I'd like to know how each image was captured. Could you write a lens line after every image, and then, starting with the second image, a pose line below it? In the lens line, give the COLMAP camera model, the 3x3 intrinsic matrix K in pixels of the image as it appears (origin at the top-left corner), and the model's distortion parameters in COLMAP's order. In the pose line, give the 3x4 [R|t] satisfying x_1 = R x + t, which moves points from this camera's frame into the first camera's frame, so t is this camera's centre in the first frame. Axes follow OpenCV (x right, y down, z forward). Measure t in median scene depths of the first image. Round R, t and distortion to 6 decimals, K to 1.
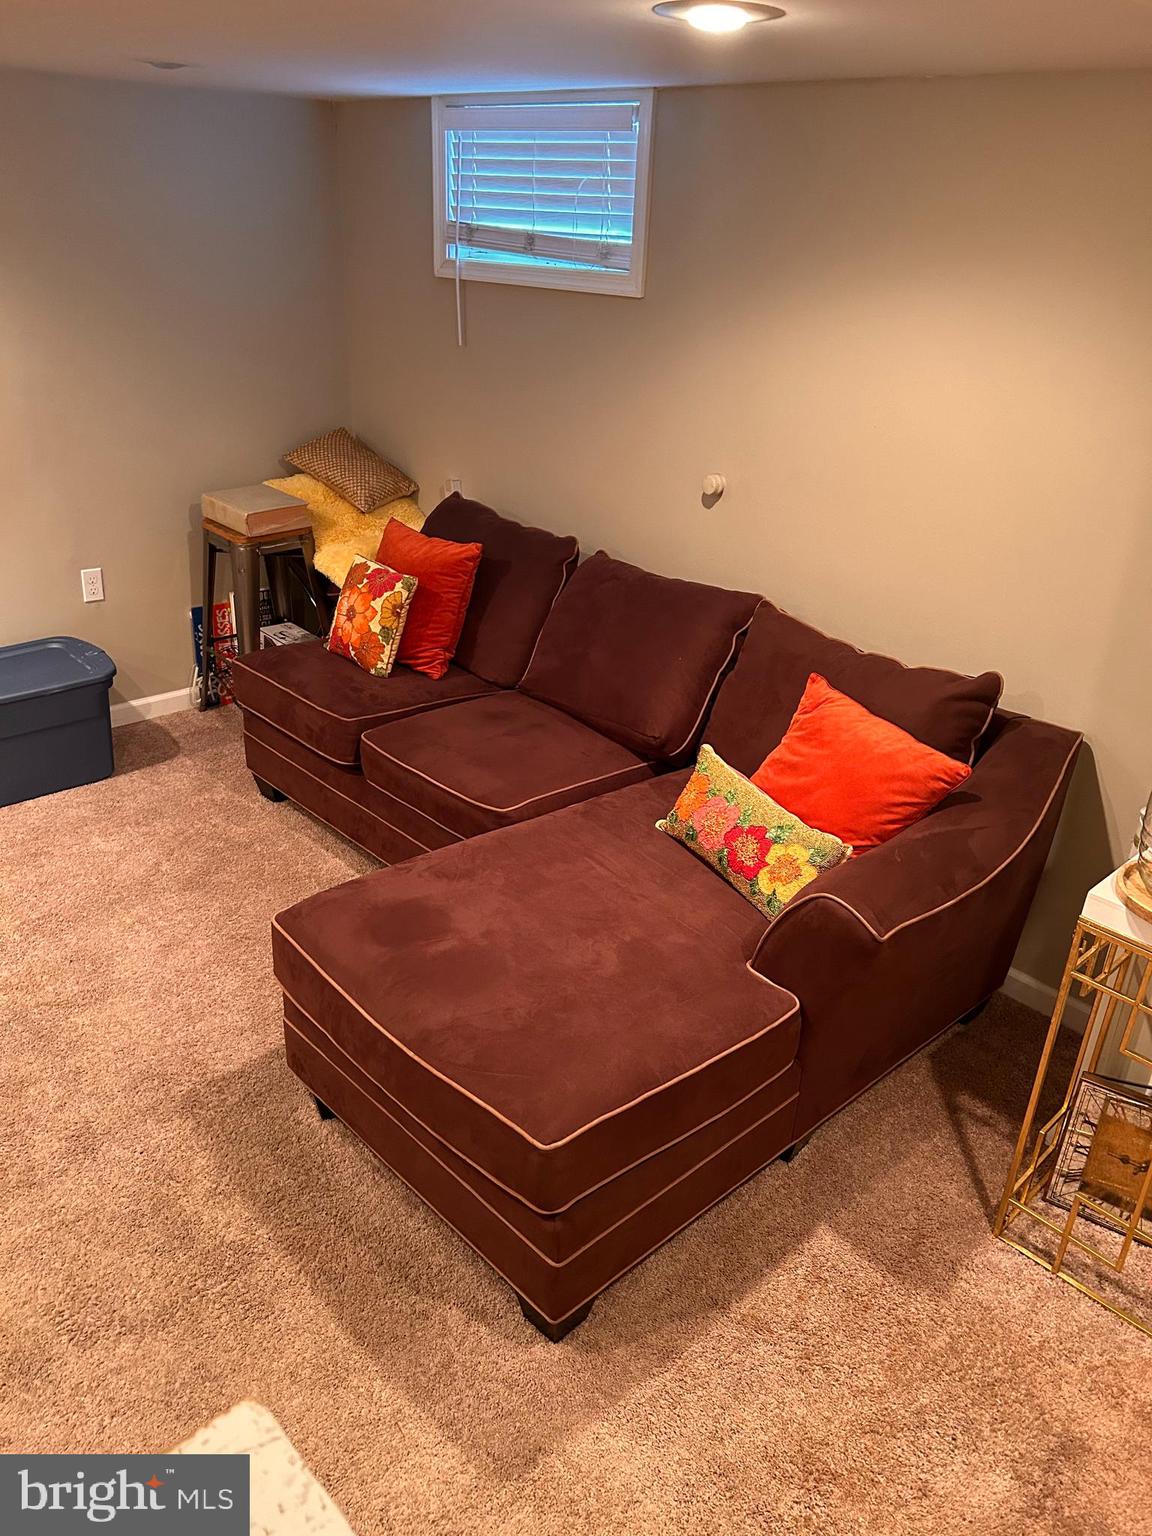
lens RADIAL K [[1148.0, 0, 580.4], [0, 1148.0, 770.8], [0, 0, 1]] dist [0.049822, -0.053260]
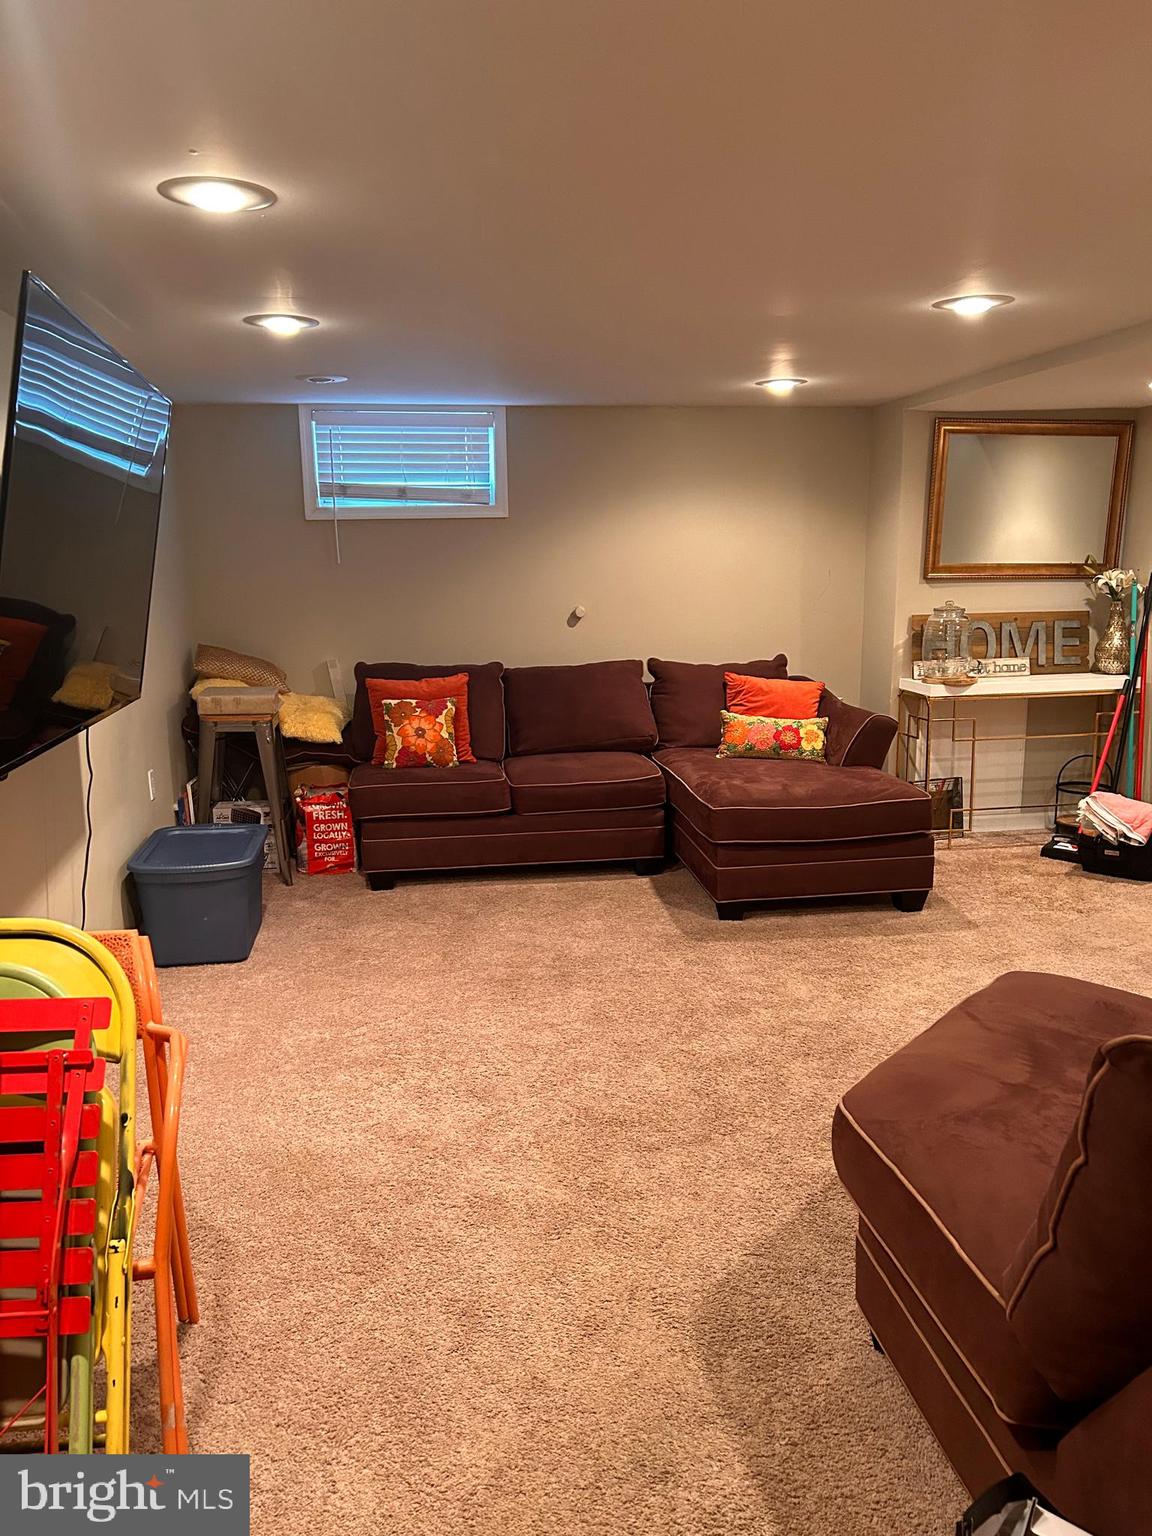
lens RADIAL K [[1148.0, 0, 583.1], [0, 1148.0, 784.1], [0, 0, 1]] dist [0.049822, -0.053260]
pose [[0.566728, -0.223867, 0.792907, -1.290638], [0.390058, 0.920597, -0.018874, 0.029444], [-0.725723, 0.319976, 0.609050, 0.007162]]
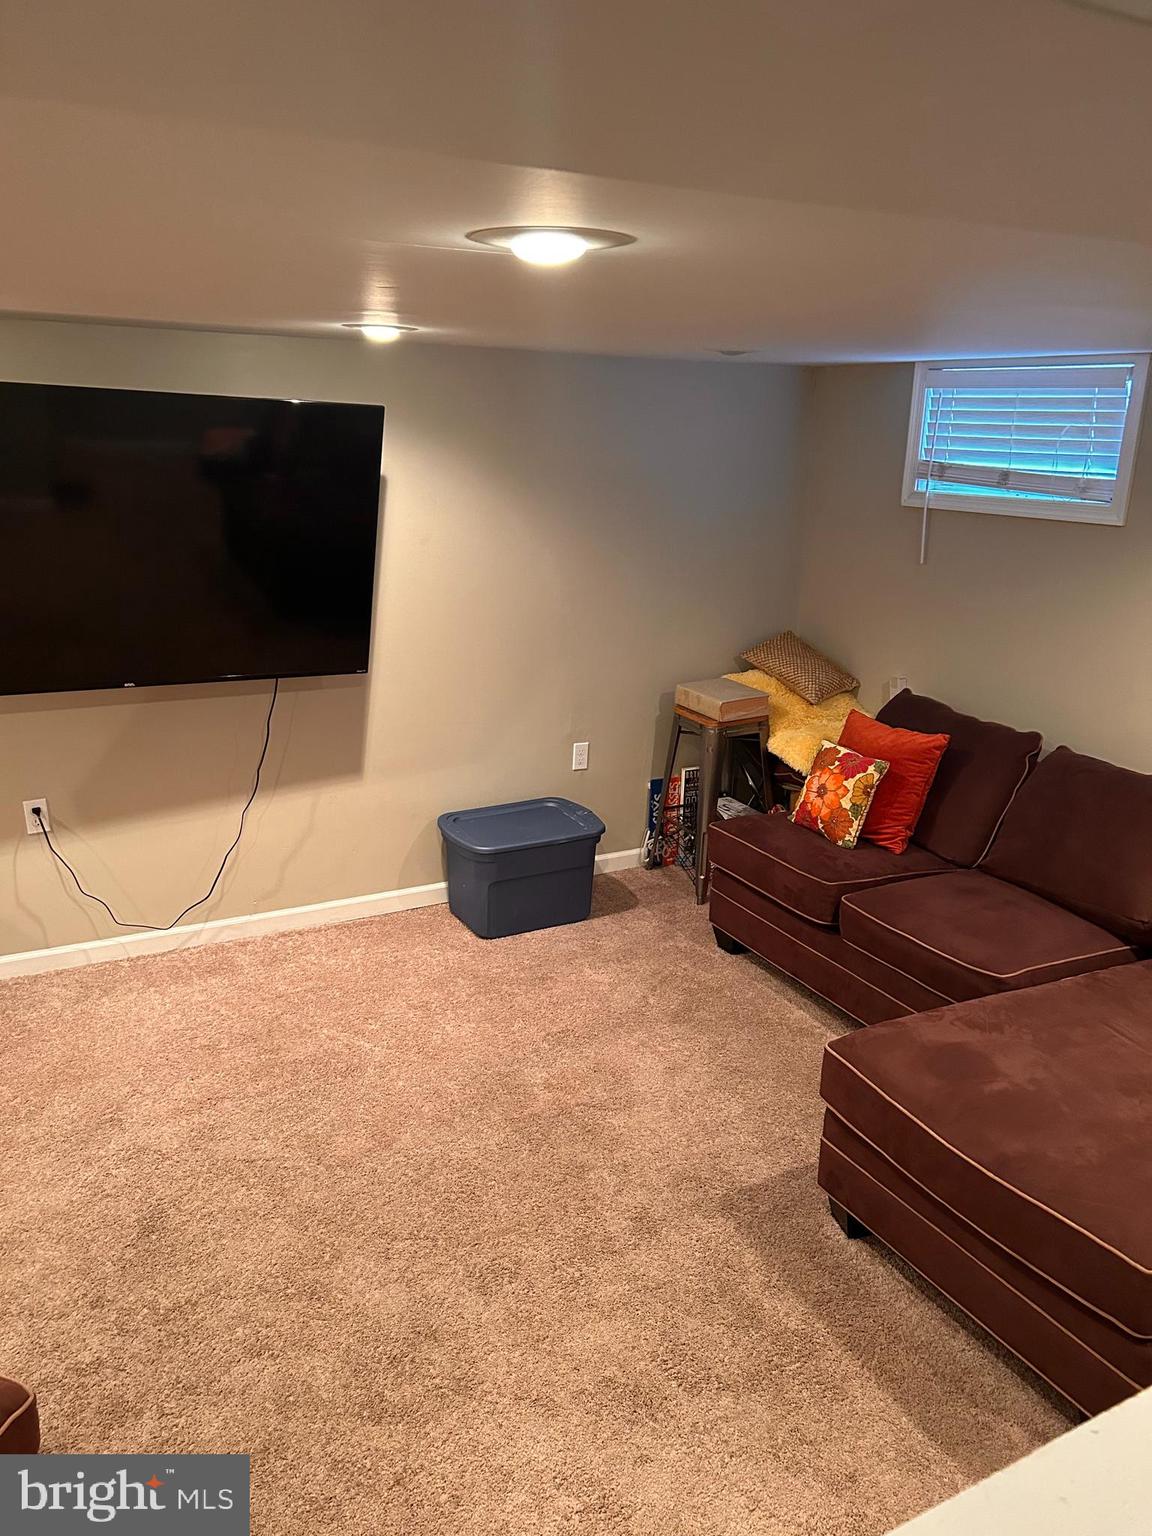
lens RADIAL K [[1148.0, 0, 576.0], [0, 1148.0, 774.9], [0, 0, 1]] dist [0.049822, -0.053260]
pose [[0.968519, 0.053681, -0.243084, -0.167845], [-0.091433, 0.984933, -0.146792, 0.037015], [0.231541, 0.164397, 0.958834, -0.144950]]
